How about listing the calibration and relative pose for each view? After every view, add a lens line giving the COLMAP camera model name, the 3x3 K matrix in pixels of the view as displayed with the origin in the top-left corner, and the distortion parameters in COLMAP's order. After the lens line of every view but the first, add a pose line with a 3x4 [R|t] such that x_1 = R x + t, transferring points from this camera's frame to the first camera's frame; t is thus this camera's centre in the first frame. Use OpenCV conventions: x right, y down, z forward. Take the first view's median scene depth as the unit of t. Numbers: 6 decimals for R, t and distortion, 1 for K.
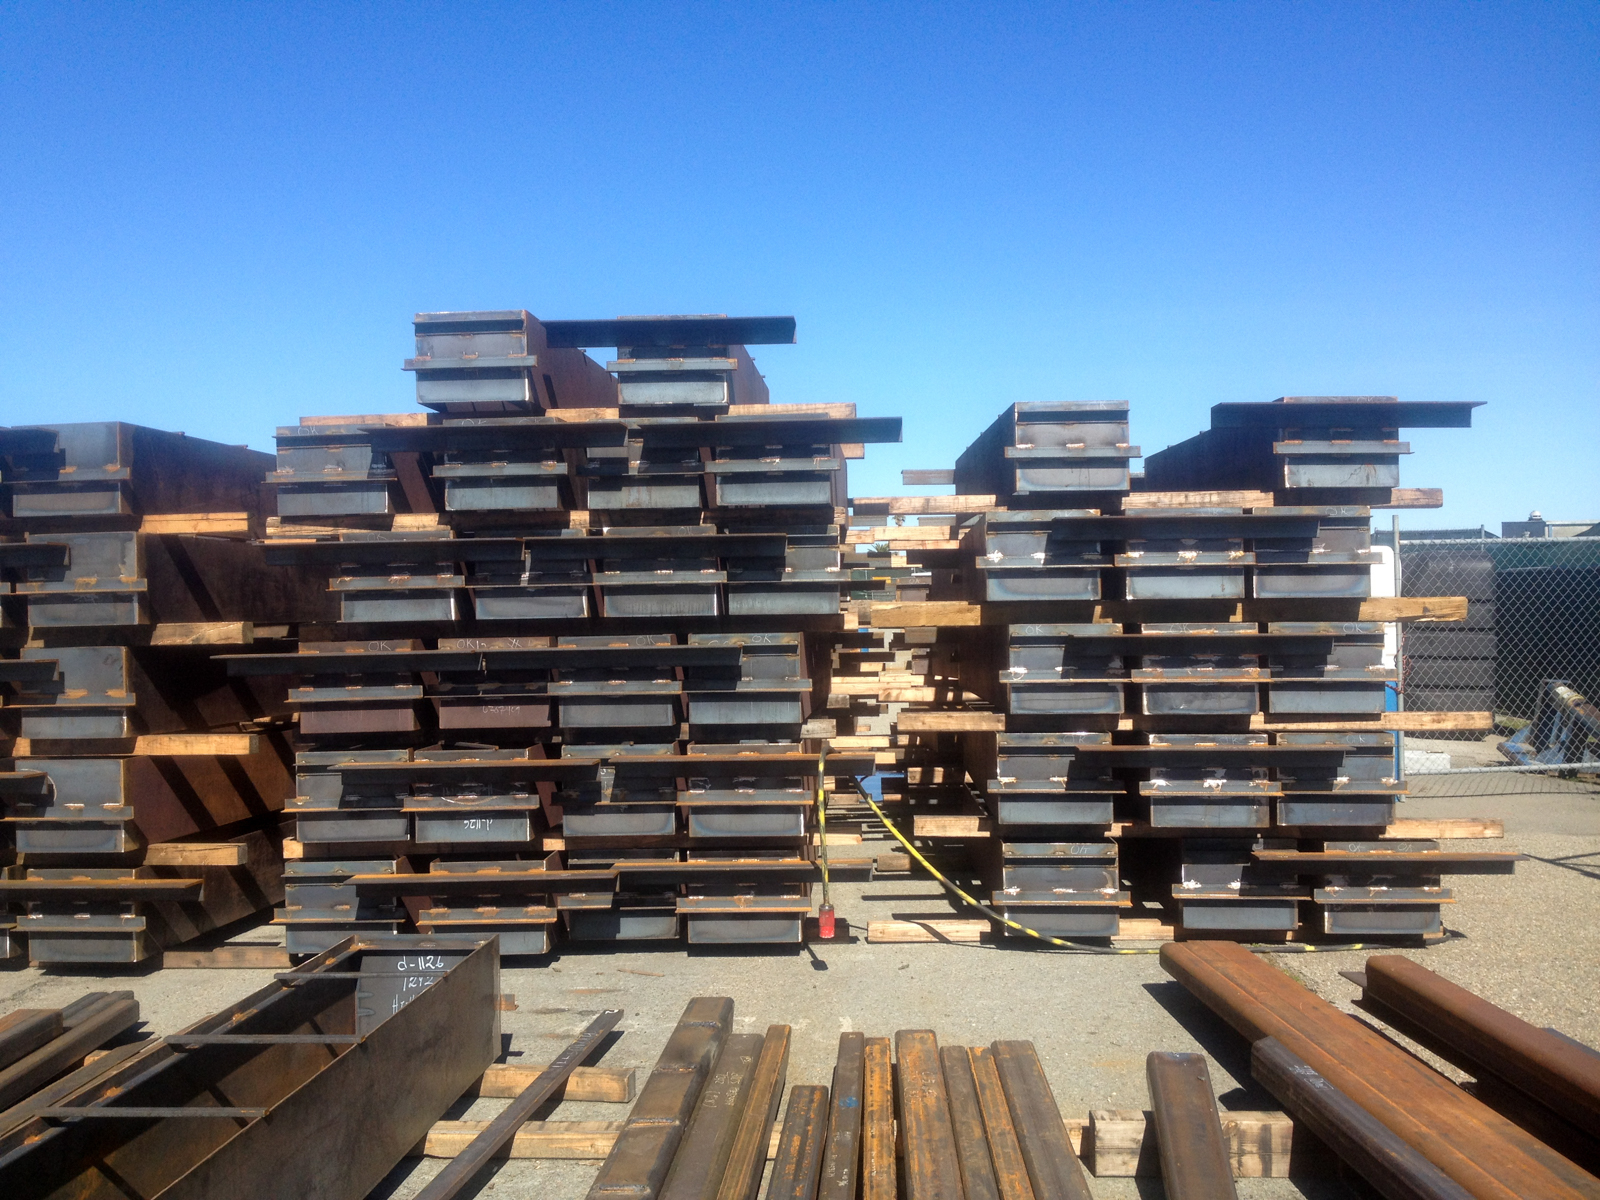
lens RADIAL K [[1589.0, 0, 791.3], [0, 1589.0, 603.1], [0, 0, 1]] dist [0.099879, 0.000000]
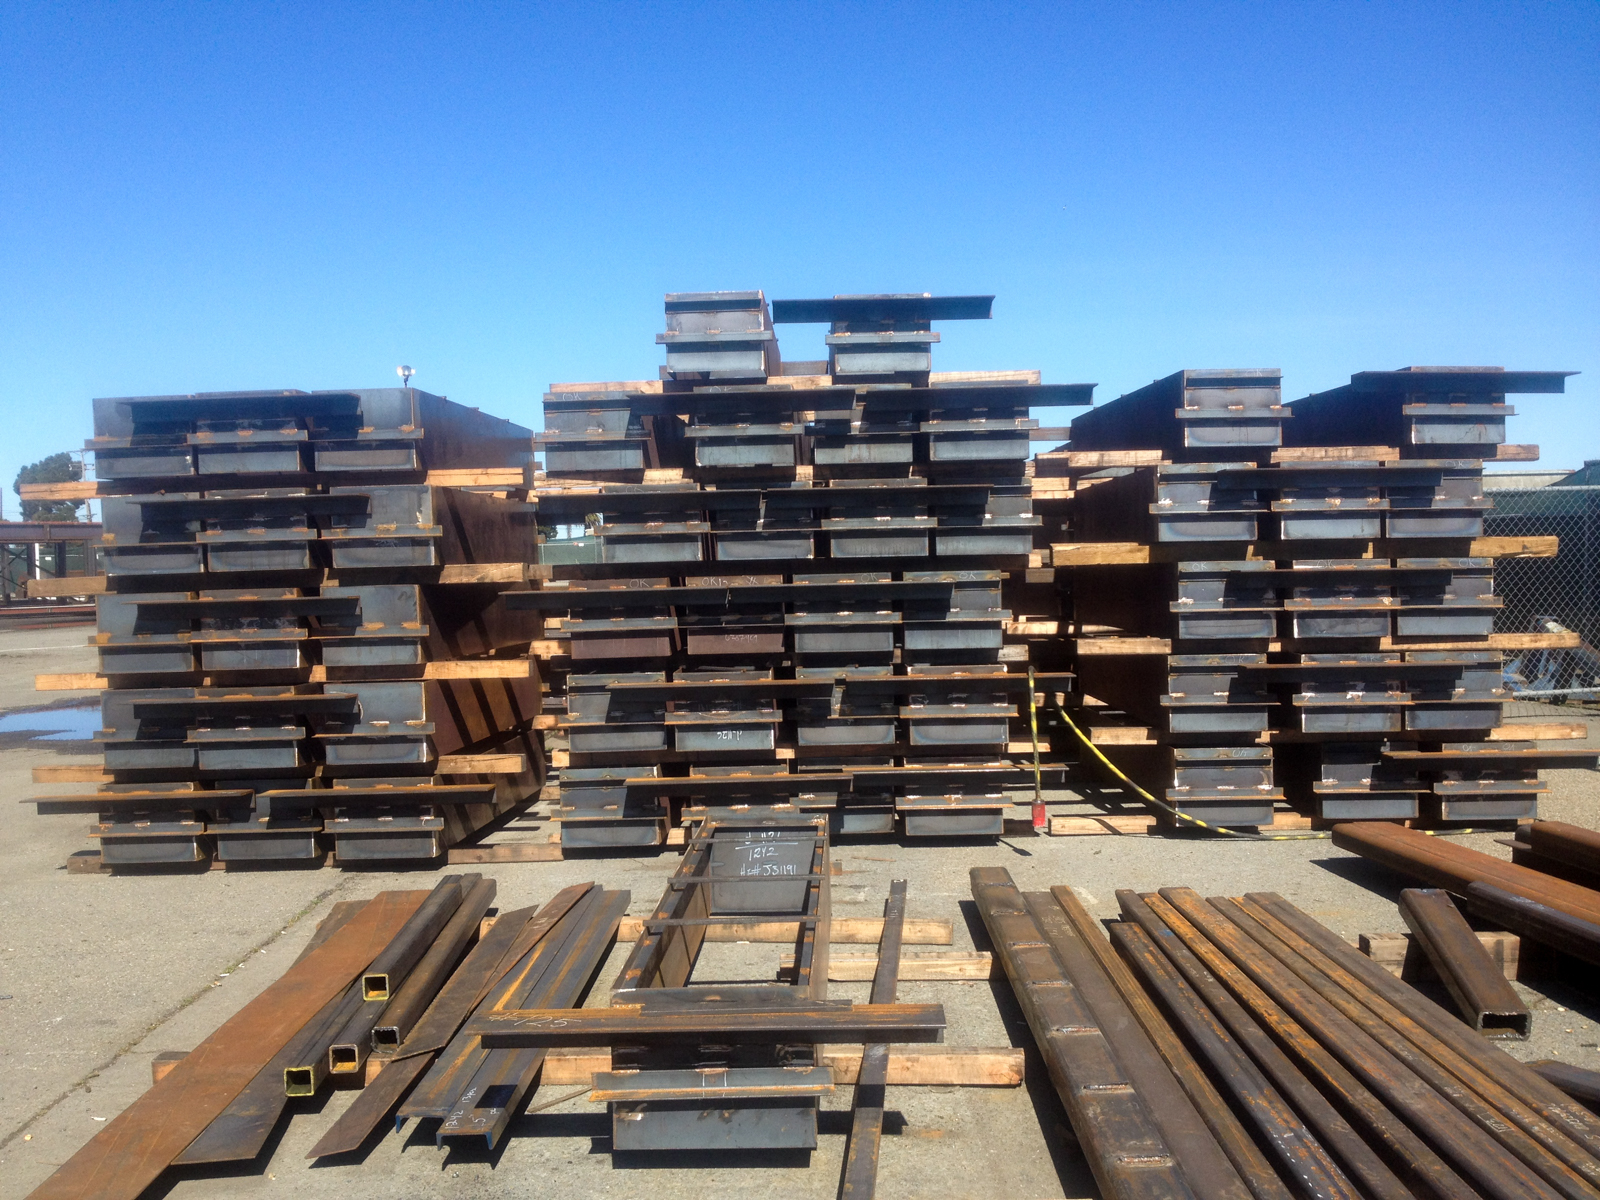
lens RADIAL K [[1589.0, 0, 806.6], [0, 1589.0, 596.8], [0, 0, 1]] dist [0.099879, 0.000000]
pose [[0.998109, -0.006083, 0.061170, -0.206615], [0.004510, 0.999656, 0.025823, 0.007460], [-0.061306, -0.025498, 0.997793, -0.153902]]
